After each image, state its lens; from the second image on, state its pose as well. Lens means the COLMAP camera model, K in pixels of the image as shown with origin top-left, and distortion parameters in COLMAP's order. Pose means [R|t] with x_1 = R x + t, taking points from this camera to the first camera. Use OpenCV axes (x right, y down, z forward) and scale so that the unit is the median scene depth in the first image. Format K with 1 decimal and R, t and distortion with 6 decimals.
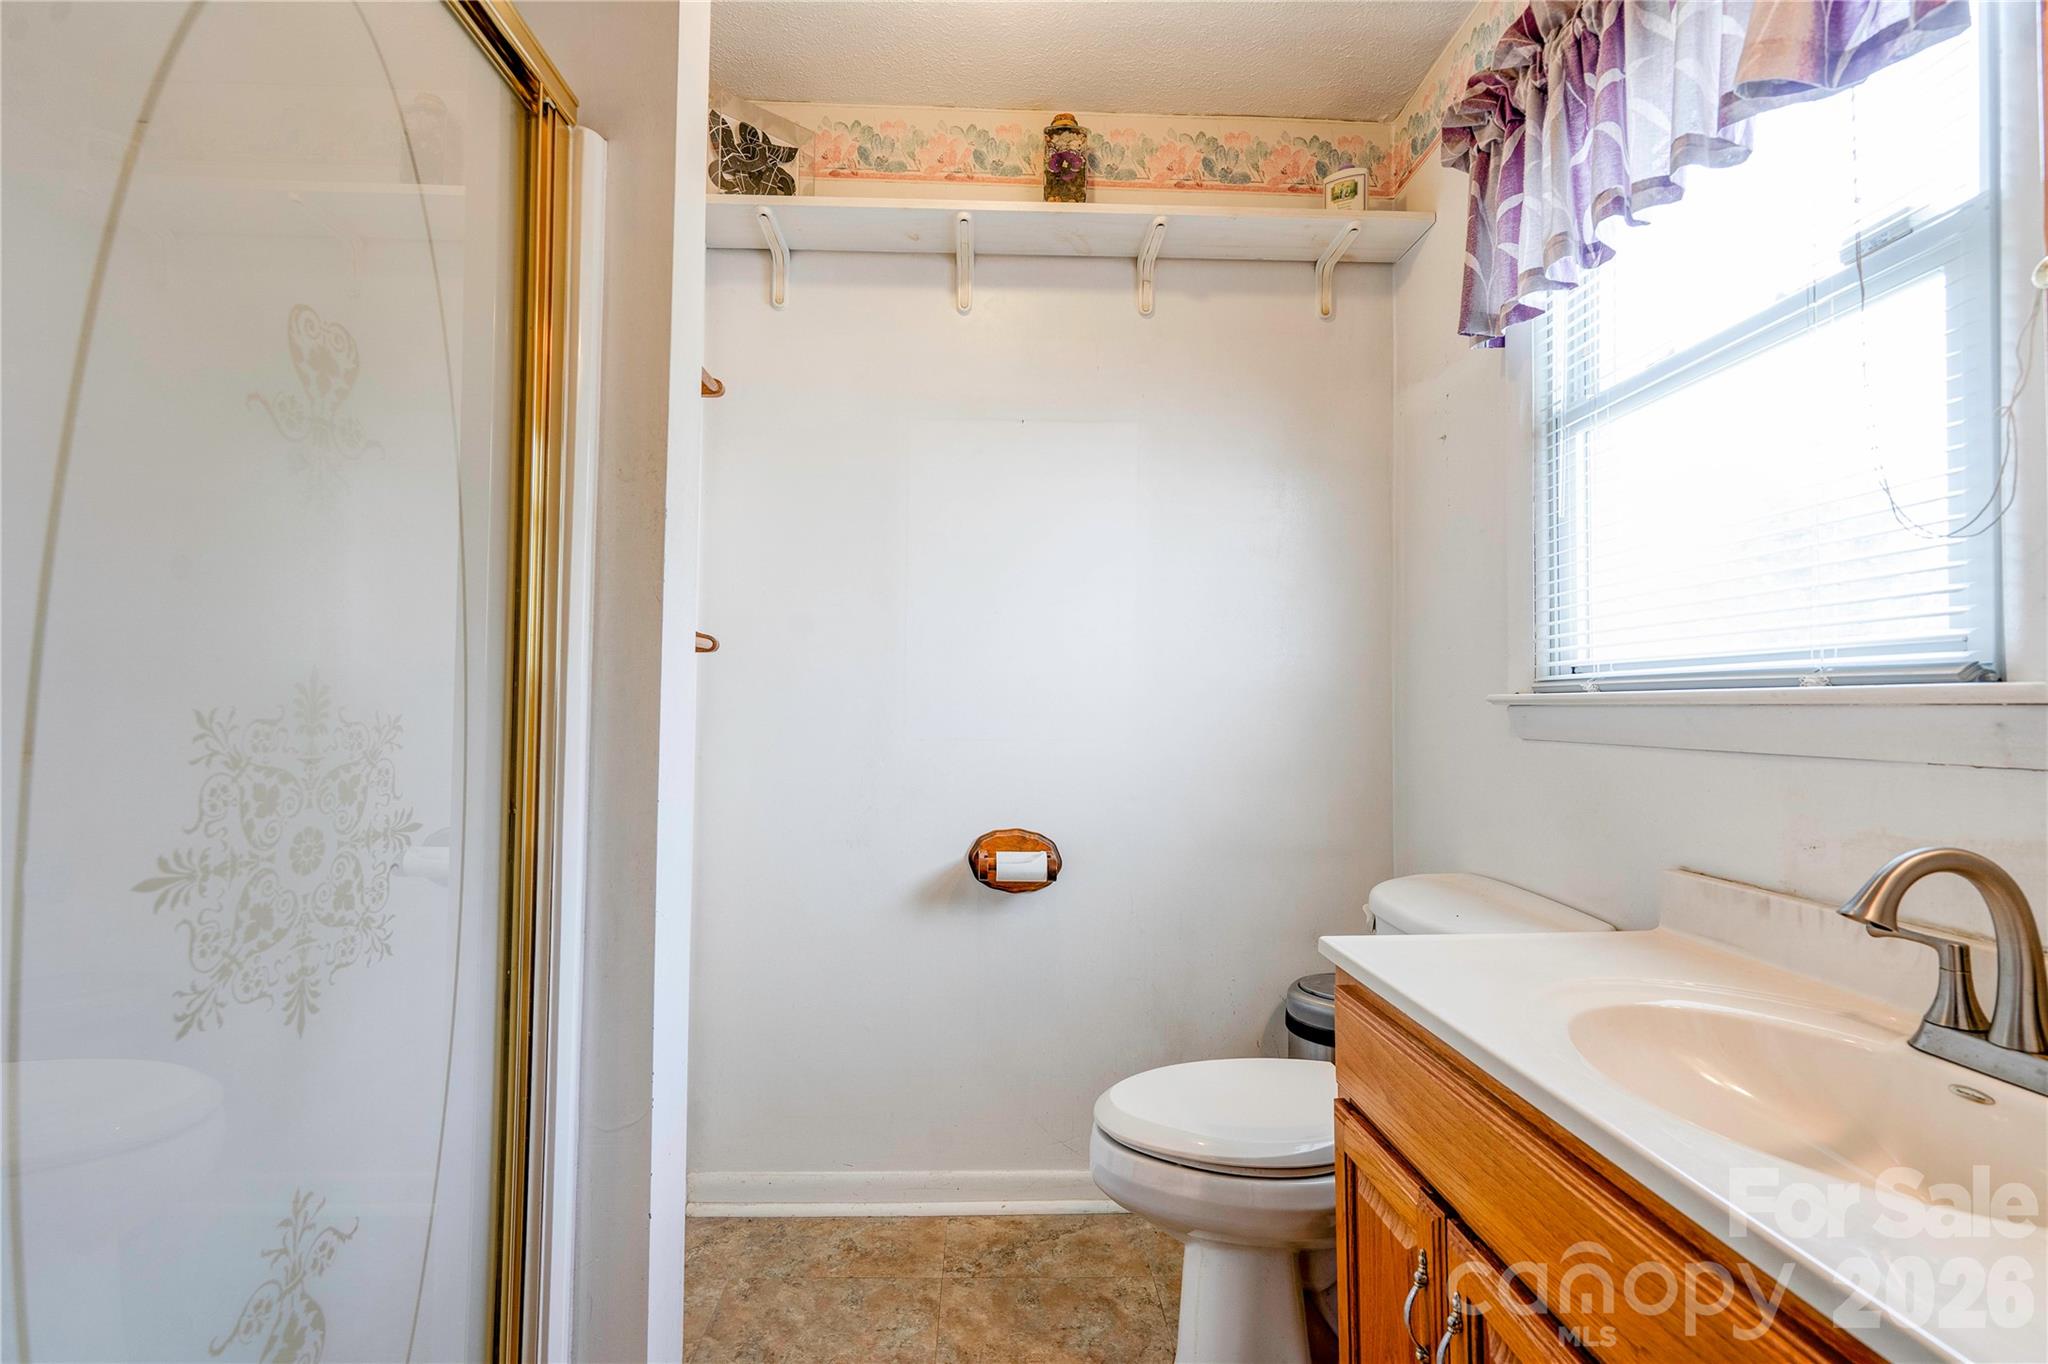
lens RADIAL K [[937.8, 0, 1020.1], [0, 937.8, 671.9], [0, 0, 1]] dist [-0.002504, 0.009000]
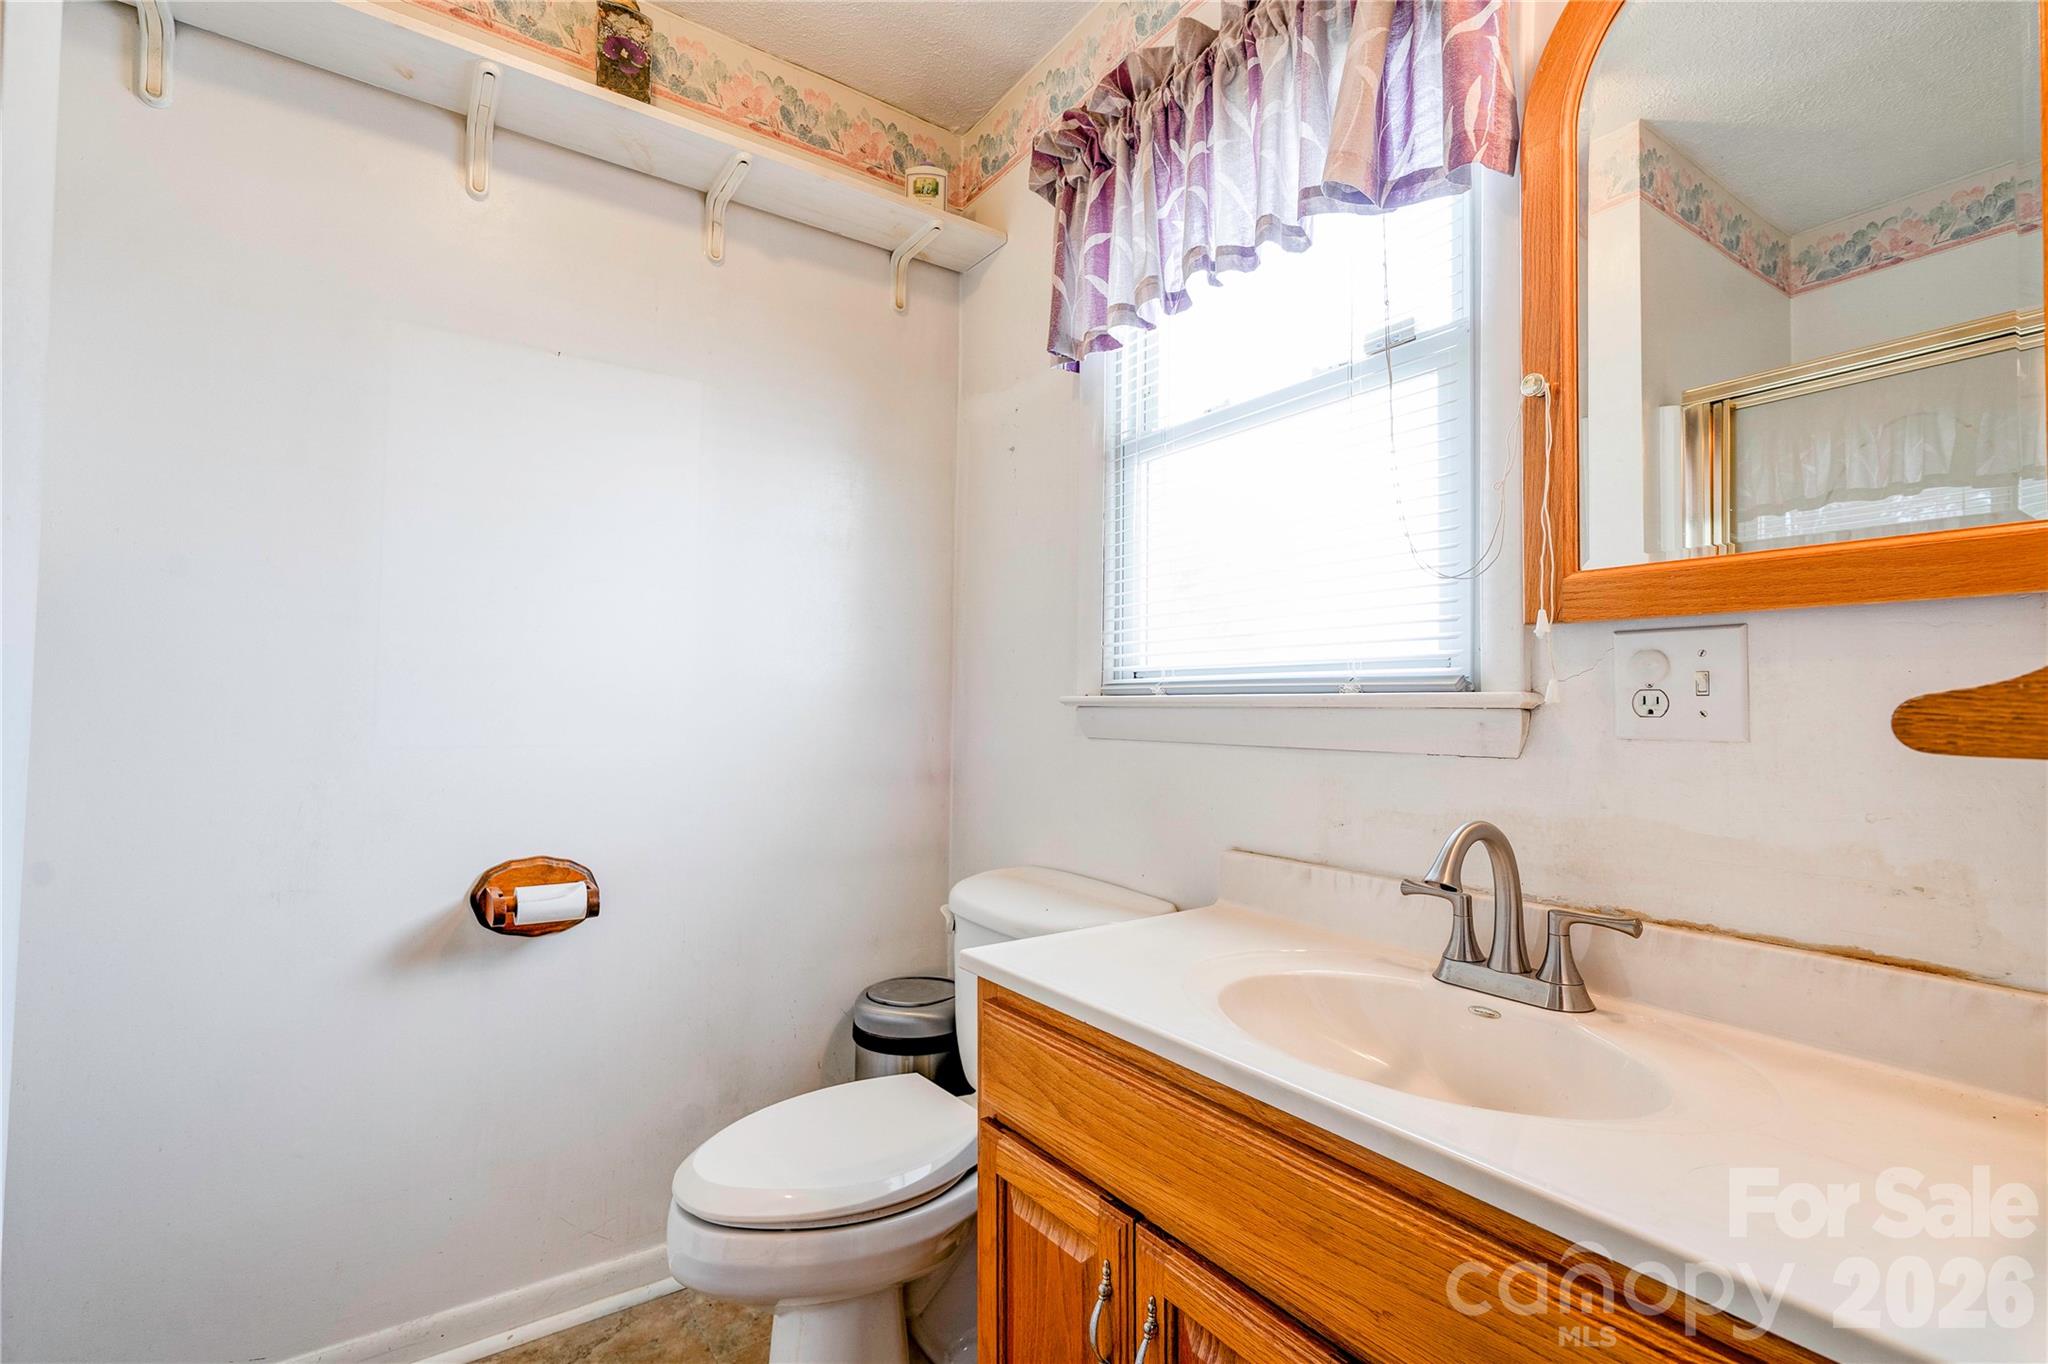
lens RADIAL K [[937.8, 0, 1025.5], [0, 937.8, 674.1], [0, 0, 1]] dist [-0.002504, 0.009000]
pose [[0.846870, 0.024249, 0.531247, -0.125978], [-0.026093, 0.999651, -0.004034, 0.005546], [-0.531160, -0.010445, 0.847207, 0.154304]]
